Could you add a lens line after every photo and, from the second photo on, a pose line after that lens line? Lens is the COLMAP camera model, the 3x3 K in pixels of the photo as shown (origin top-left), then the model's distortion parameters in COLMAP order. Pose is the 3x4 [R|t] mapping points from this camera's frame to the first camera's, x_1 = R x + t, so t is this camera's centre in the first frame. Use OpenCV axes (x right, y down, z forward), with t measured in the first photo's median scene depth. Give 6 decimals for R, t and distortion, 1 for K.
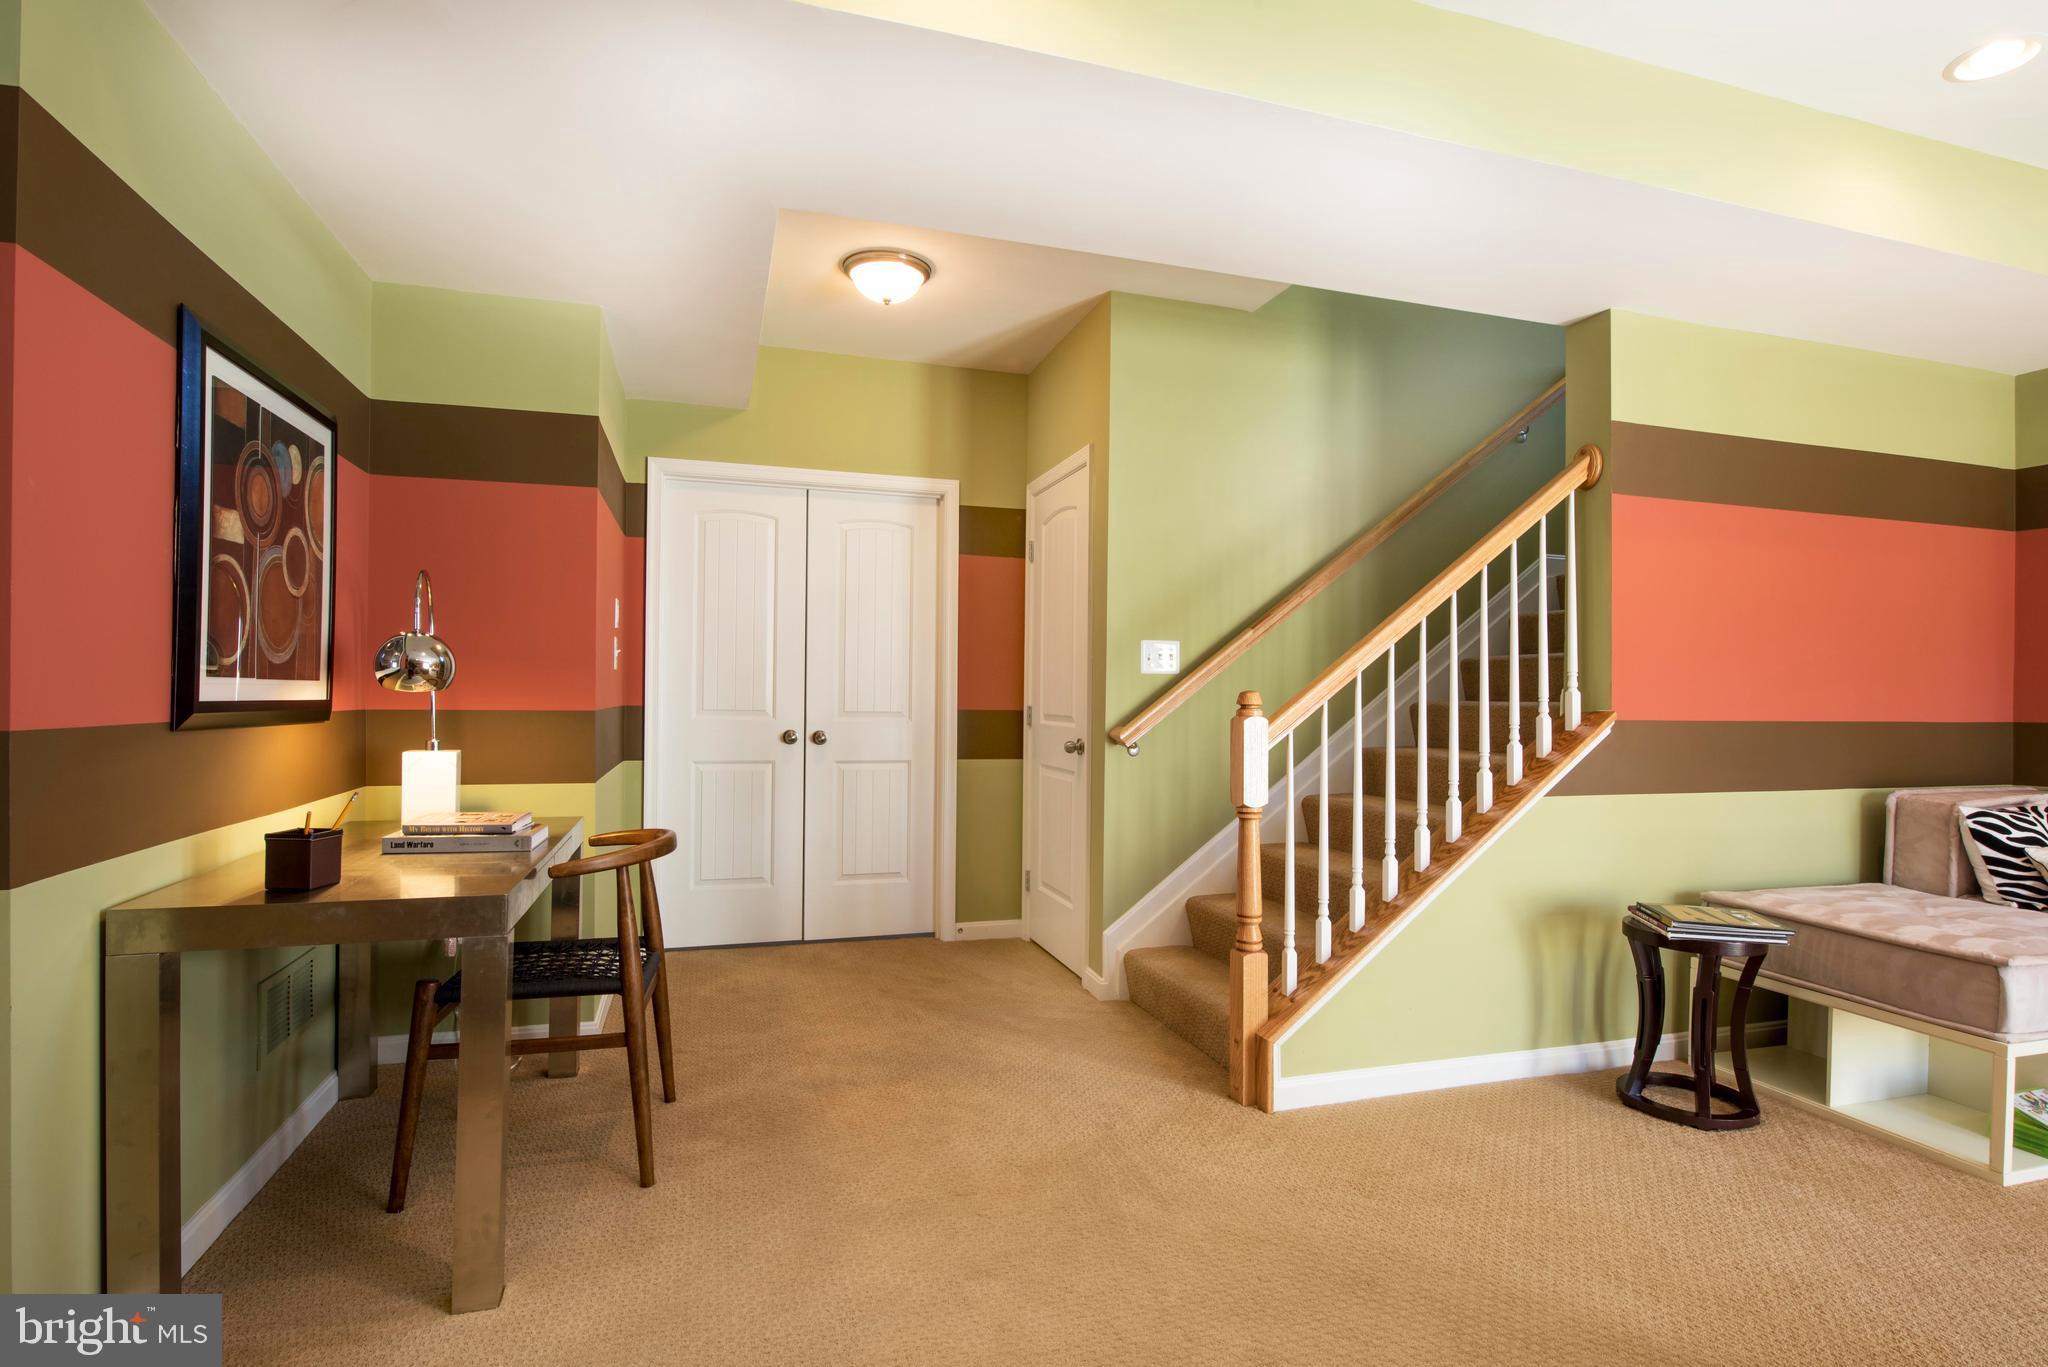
lens RADIAL K [[1014.0, 0, 1024.0], [0, 1014.0, 683.5], [0, 0, 1]] dist [0.001590, 0.000229]
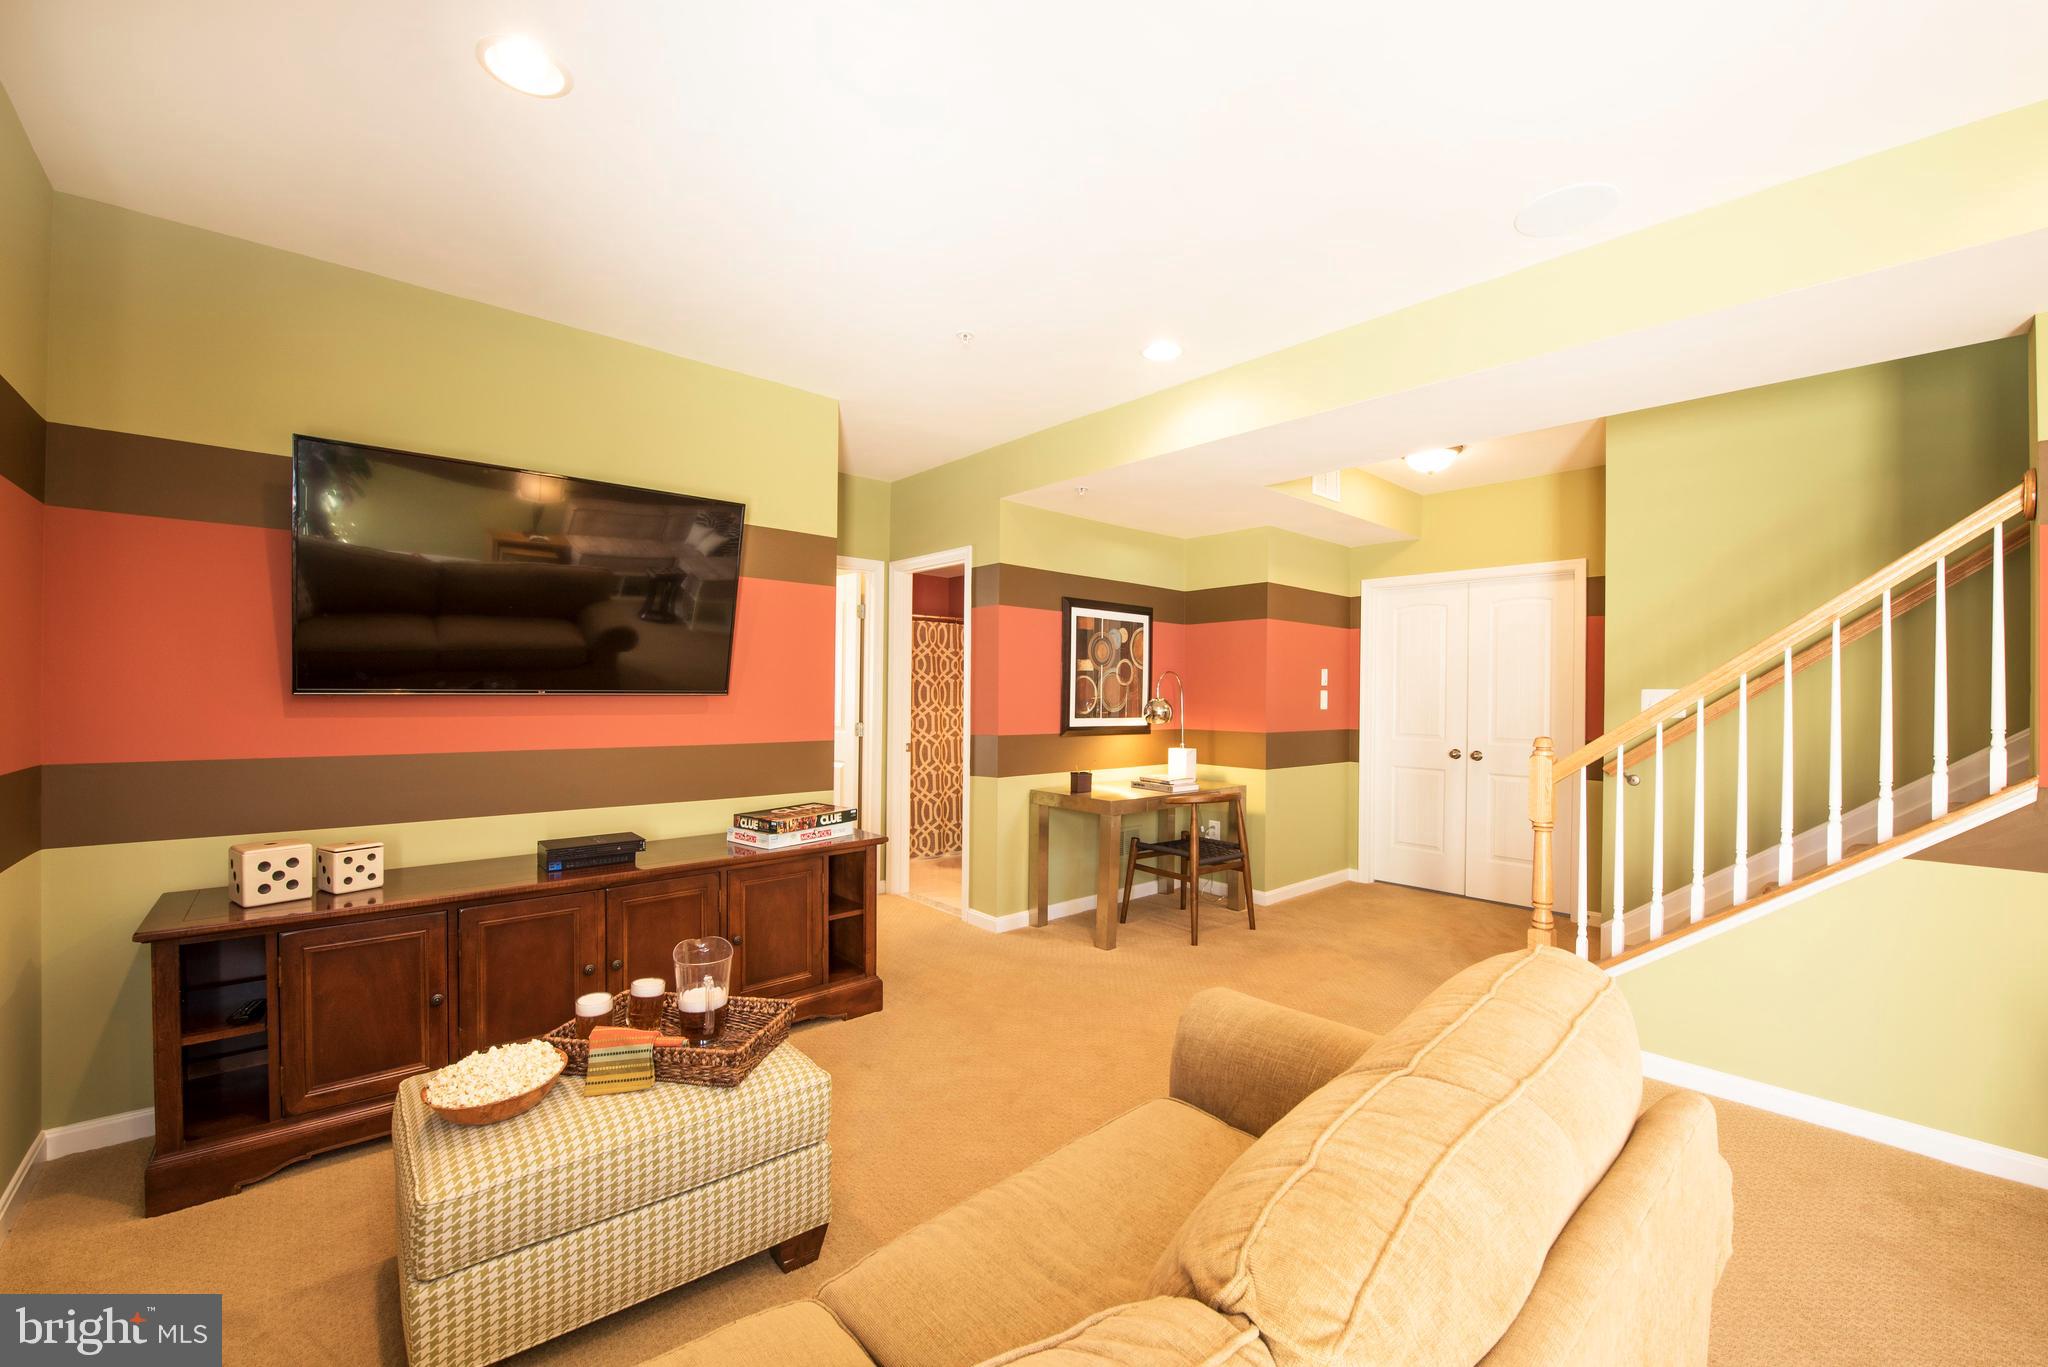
lens RADIAL K [[811.5, 0, 1024.0], [0, 811.5, 683.5], [0, 0, 1]] dist [-0.000165, -0.000049]
pose [[0.412725, -0.020207, -0.910632, 1.002515], [0.003716, 0.999783, -0.020501, -0.047037], [0.910848, 0.005077, 0.412710, -0.085203]]
